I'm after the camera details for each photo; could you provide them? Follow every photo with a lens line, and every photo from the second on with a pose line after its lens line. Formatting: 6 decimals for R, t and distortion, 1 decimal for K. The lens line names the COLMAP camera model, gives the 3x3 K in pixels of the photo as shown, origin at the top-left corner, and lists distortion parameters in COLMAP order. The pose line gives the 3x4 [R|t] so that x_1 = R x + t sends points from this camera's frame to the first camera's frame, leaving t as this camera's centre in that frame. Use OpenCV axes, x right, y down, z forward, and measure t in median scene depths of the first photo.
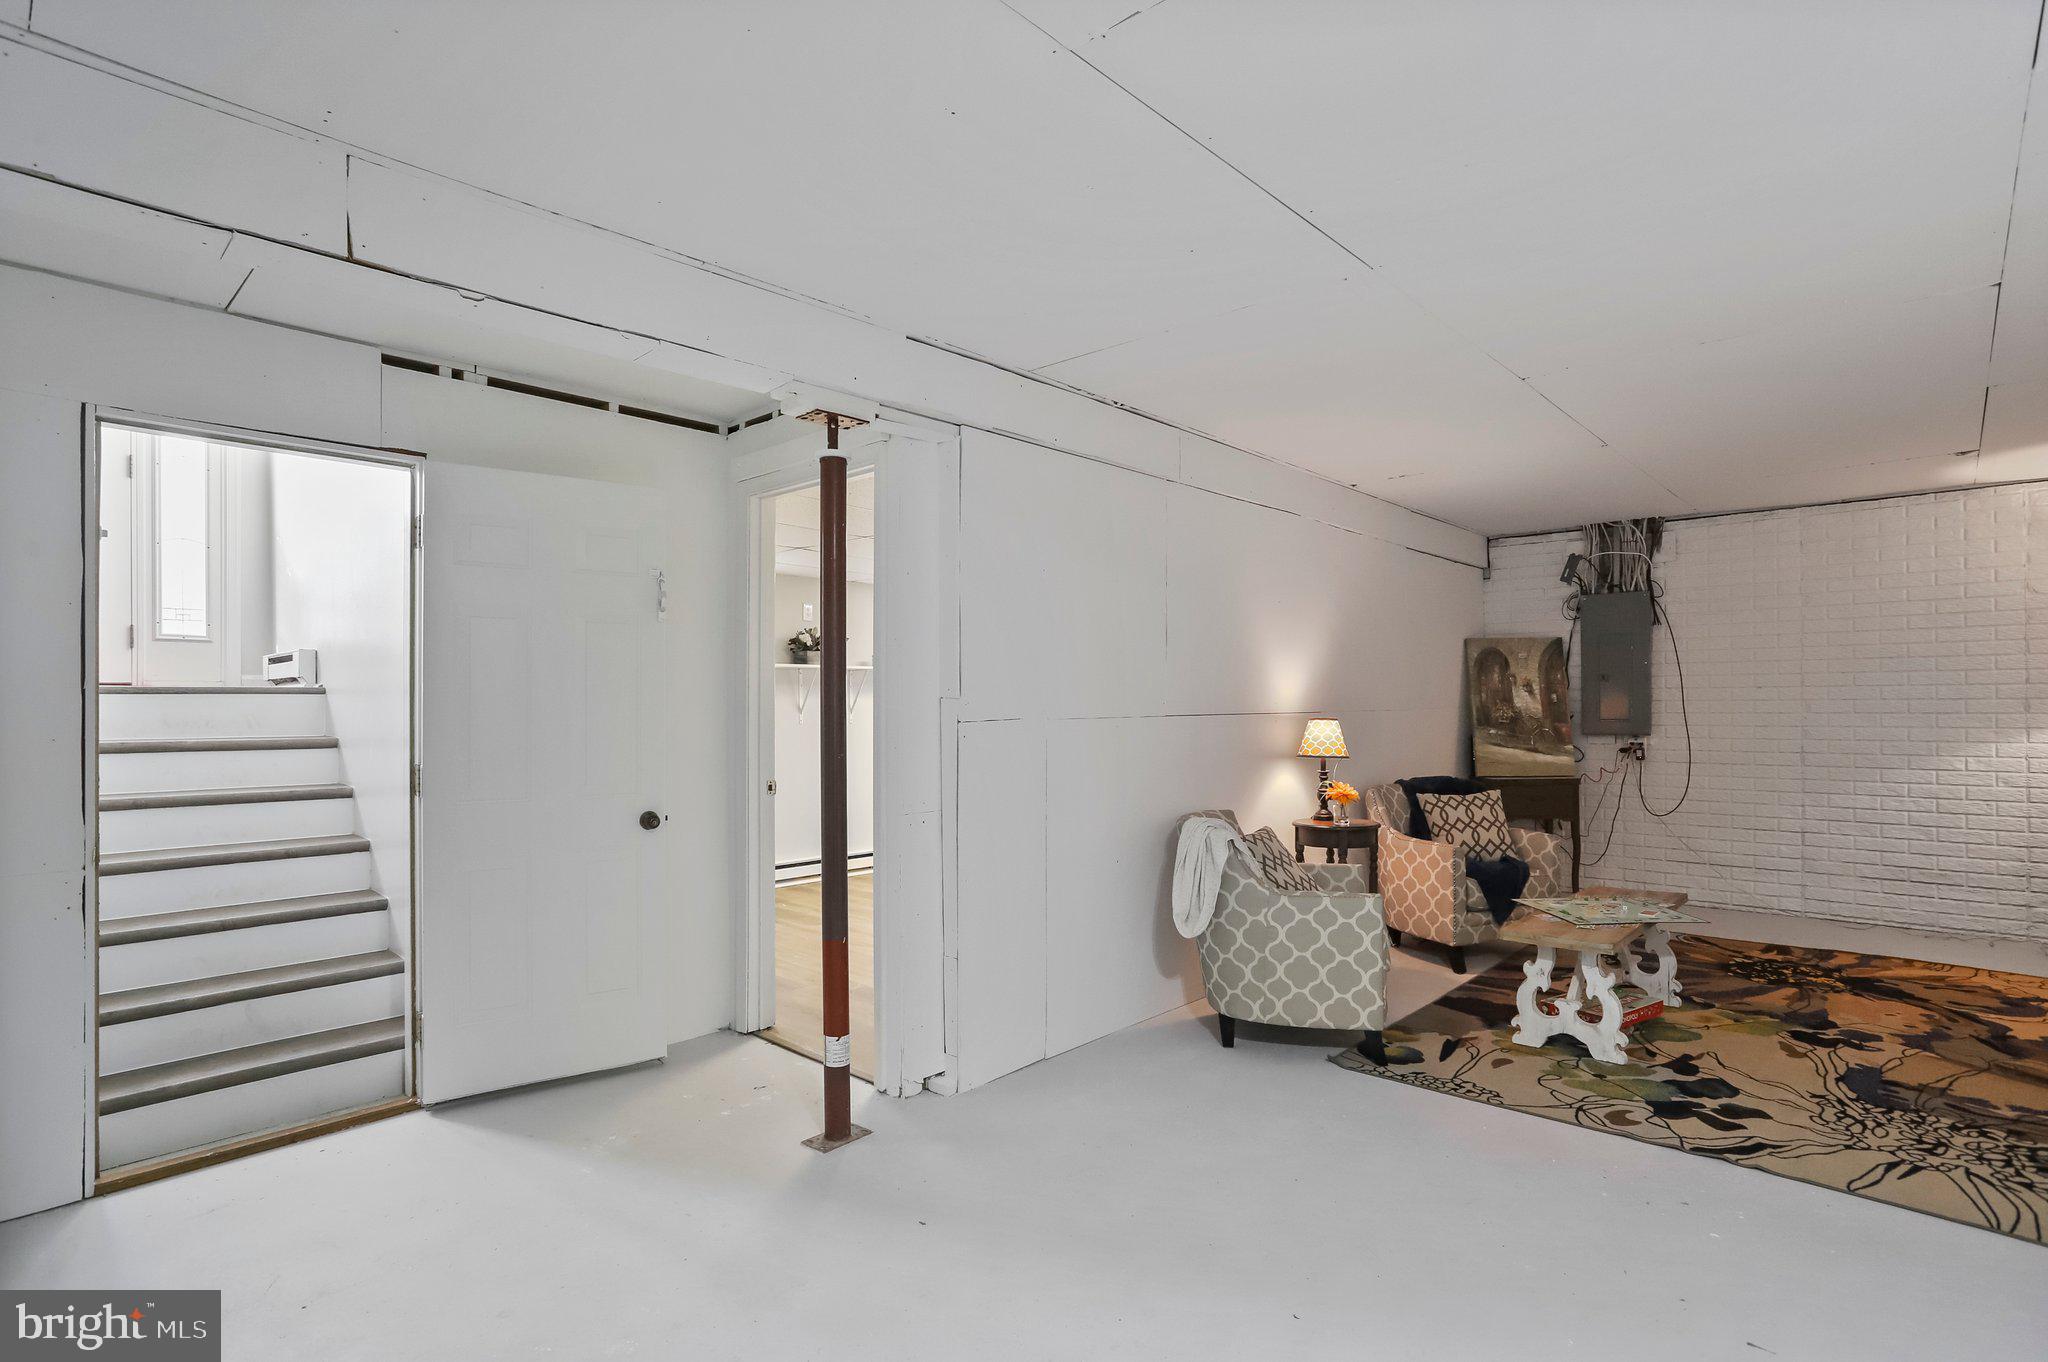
lens RADIAL K [[989.7, 0, 1021.2], [0, 989.7, 692.6], [0, 0, 1]] dist [-0.029809, 0.013548]
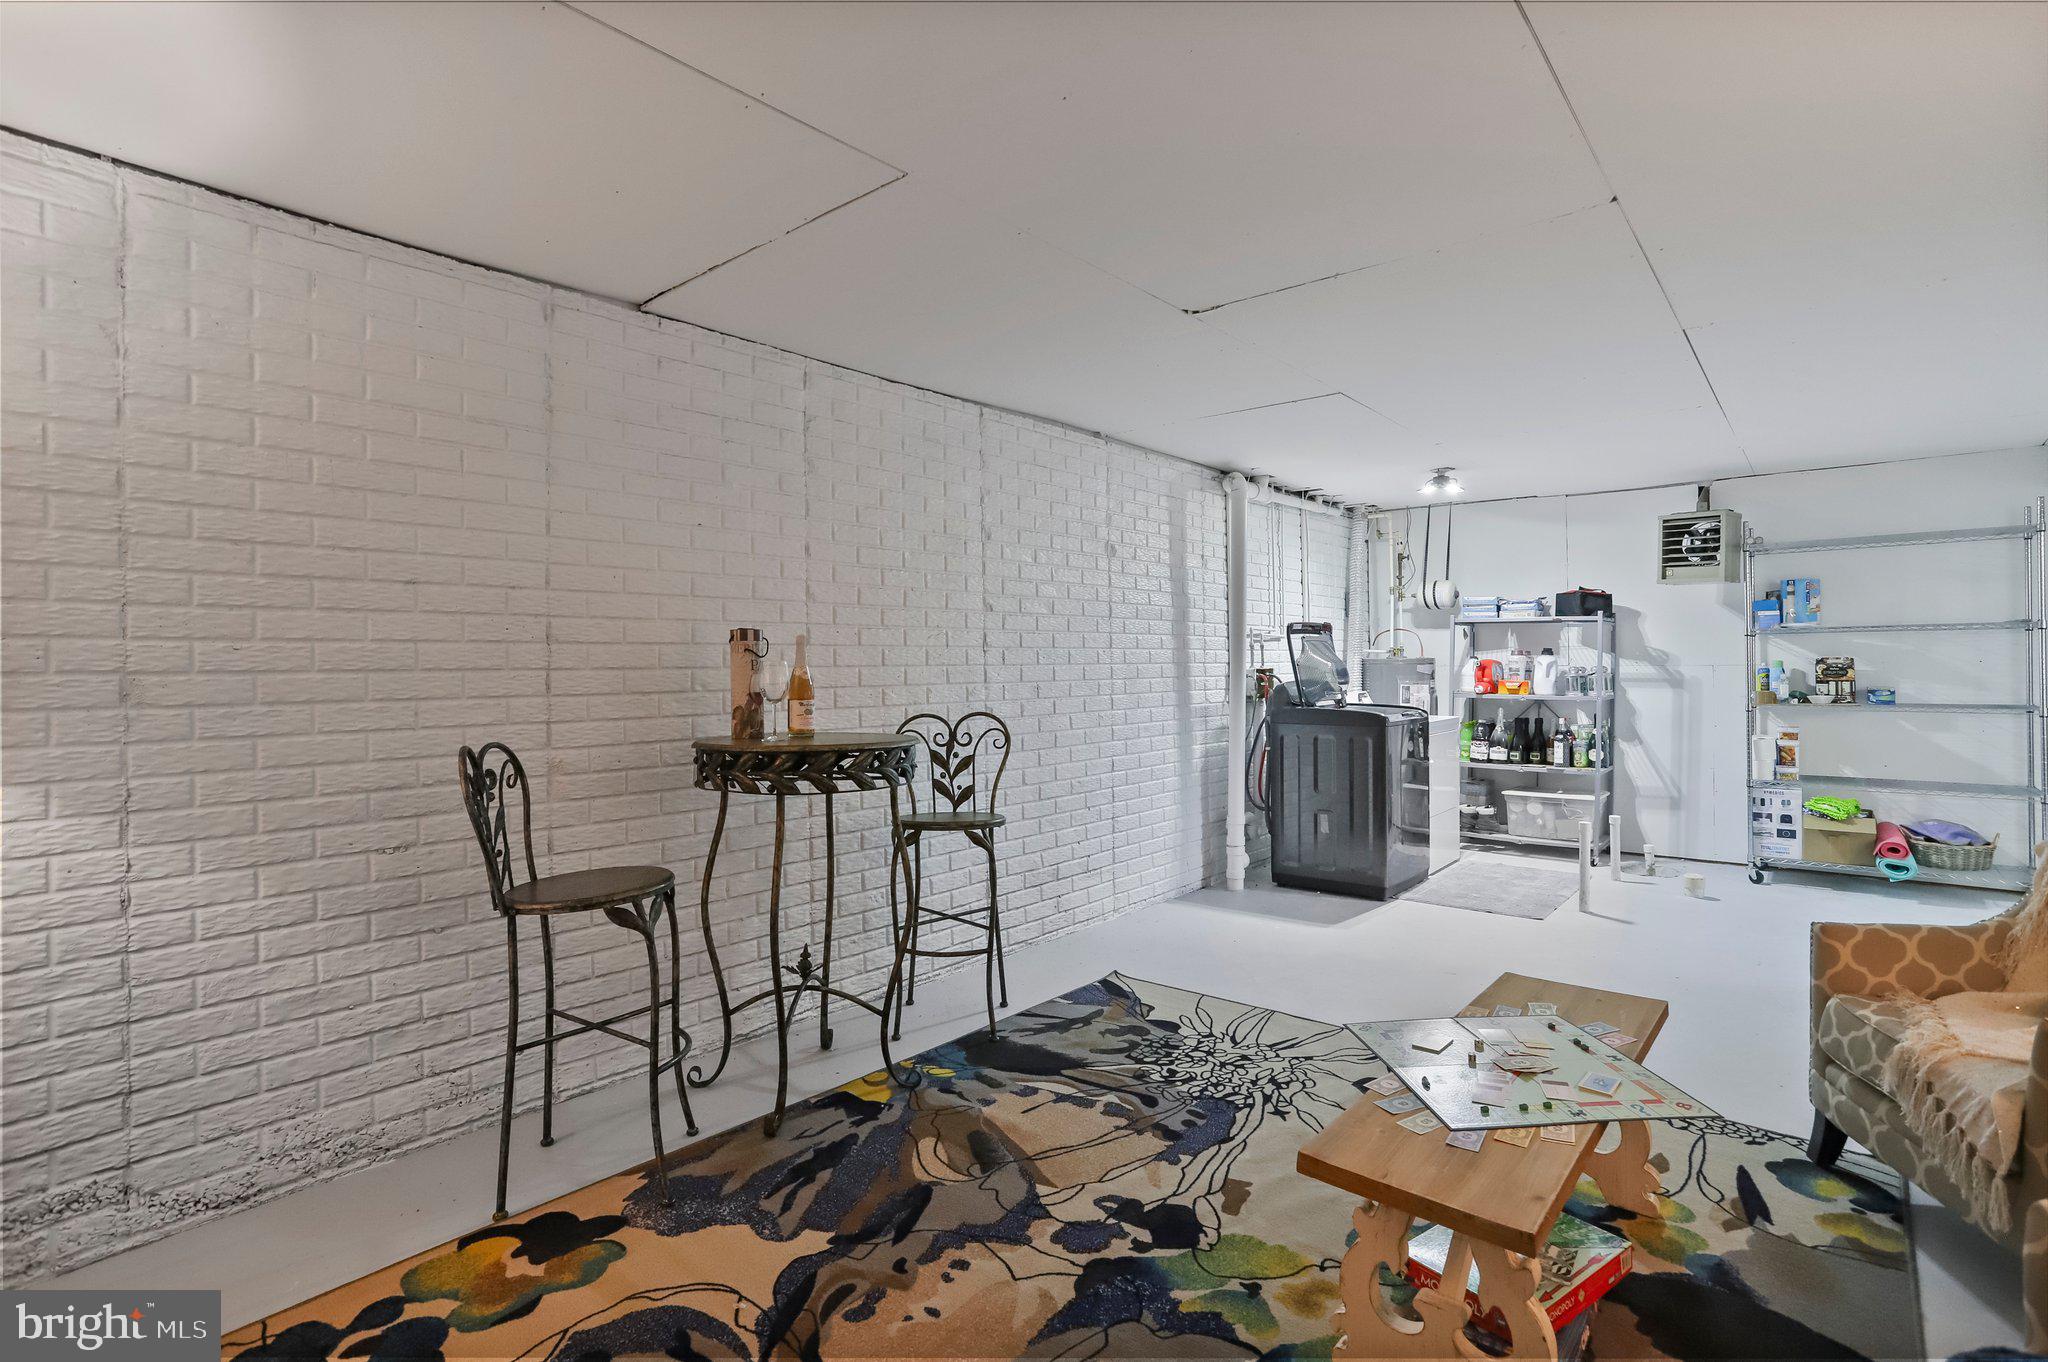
lens RADIAL K [[989.7, 0, 1022.3], [0, 989.7, 682.2], [0, 0, 1]] dist [-0.029809, 0.013548]
pose [[-0.998227, 0.019938, -0.056084, 1.003663], [0.020303, 0.999776, -0.005948, 0.024705], [0.055953, -0.007076, -0.998408, 1.722543]]
